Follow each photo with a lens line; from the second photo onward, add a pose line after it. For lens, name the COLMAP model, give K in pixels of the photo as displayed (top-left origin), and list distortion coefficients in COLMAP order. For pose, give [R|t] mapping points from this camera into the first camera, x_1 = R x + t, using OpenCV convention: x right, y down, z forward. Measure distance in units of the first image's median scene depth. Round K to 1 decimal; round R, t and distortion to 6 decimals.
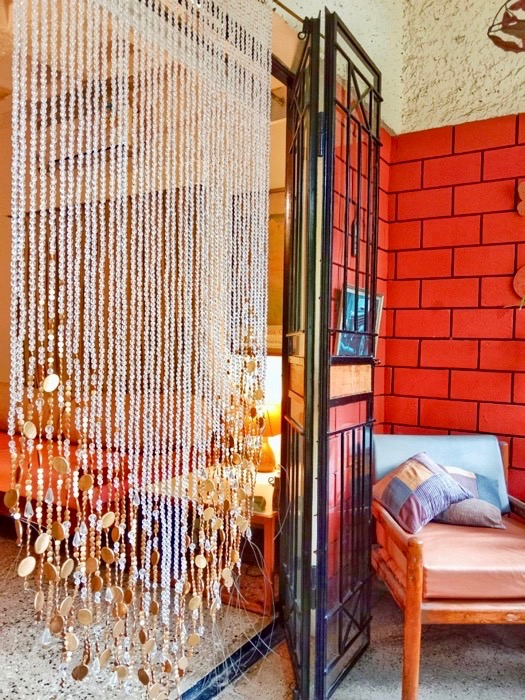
lens RADIAL K [[567.8, 0, 262.5], [0, 567.8, 350.0], [0, 0, 1]] dist [0.012565, -0.008287]
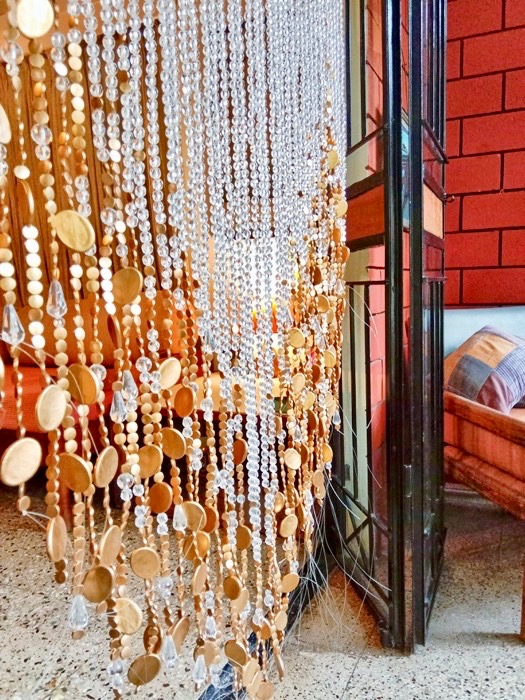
lens RADIAL K [[567.8, 0, 262.5], [0, 567.8, 350.0], [0, 0, 1]] dist [0.012565, -0.008287]
pose [[0.992547, -0.065672, 0.102654, -0.246253], [0.054566, 0.992708, 0.107487, 0.235542], [-0.108964, -0.101085, 0.988893, 0.515306]]
